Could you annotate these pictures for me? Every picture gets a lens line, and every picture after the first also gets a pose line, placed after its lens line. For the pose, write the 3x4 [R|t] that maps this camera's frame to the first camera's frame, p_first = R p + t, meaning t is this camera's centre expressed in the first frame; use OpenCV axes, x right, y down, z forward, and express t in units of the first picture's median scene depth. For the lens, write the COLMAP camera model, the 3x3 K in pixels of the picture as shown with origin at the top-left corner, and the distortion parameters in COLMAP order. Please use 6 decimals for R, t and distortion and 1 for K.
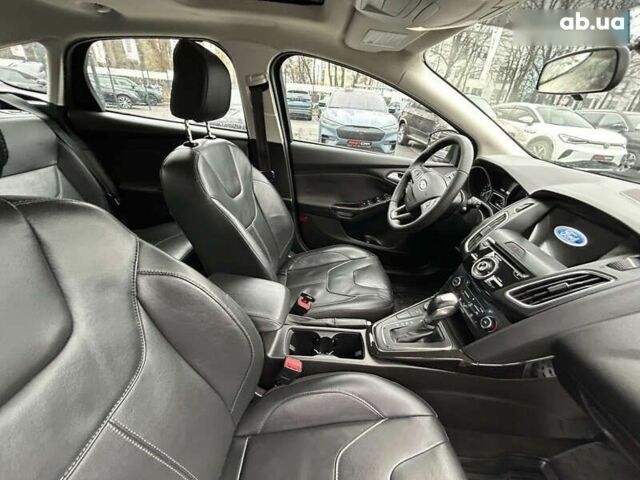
lens RADIAL K [[257.7, 0, 318.8], [0, 257.7, 239.4], [0, 0, 1]] dist [-0.000976, -0.000057]
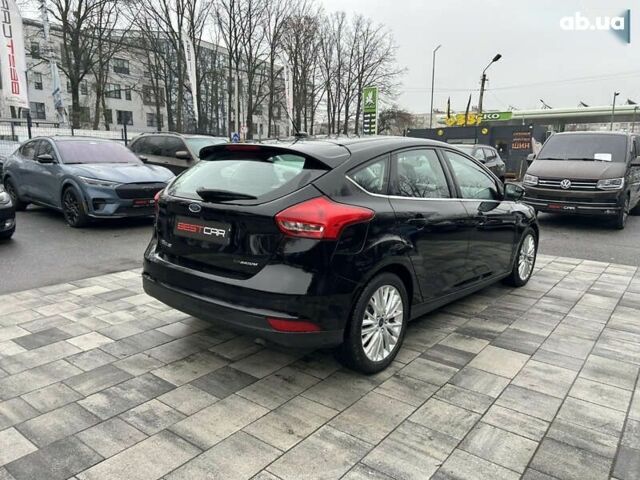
lens RADIAL K [[479.9, 0, 323.2], [0, 479.9, 238.4], [0, 0, 1]] dist [0.044969, -0.043126]
pose [[0.621539, -0.202313, 0.756809, -3.454812], [0.397706, 0.913811, -0.082337, 0.384854], [-0.674922, 0.352163, 0.648430, -1.592789]]
